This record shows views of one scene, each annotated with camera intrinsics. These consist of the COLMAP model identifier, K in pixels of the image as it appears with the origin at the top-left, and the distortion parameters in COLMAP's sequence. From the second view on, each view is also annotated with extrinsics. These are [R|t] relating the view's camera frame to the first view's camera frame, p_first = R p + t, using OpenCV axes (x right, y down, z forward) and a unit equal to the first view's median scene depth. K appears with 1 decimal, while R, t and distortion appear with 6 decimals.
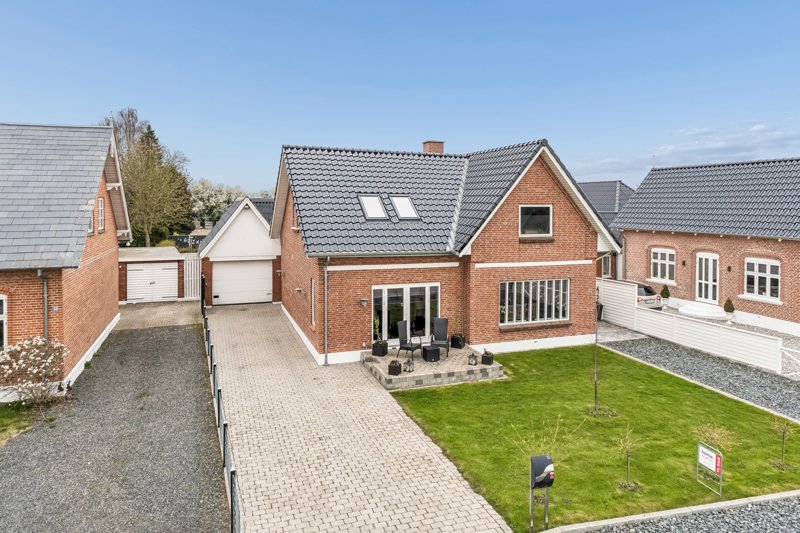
lens RADIAL K [[543.4, 0, 400.6], [0, 543.4, 217.2], [0, 0, 1]] dist [0.001364, 0.000395]
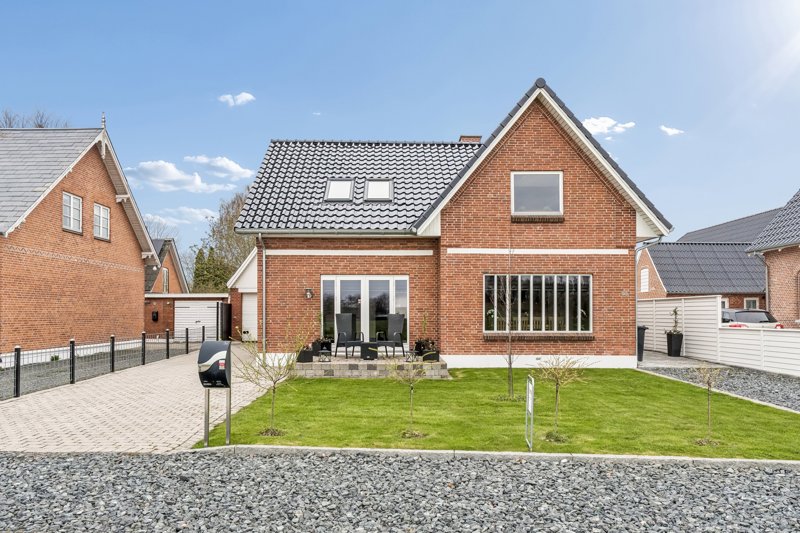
lens RADIAL K [[618.2, 0, 398.9], [0, 618.2, 313.3], [0, 0, 1]] dist [-0.004948, -0.002664]
pose [[0.939503, 0.003376, -0.342525, 0.365476], [-0.015814, 0.999313, -0.033525, 0.203911], [0.342177, 0.036914, 0.938910, 0.150387]]
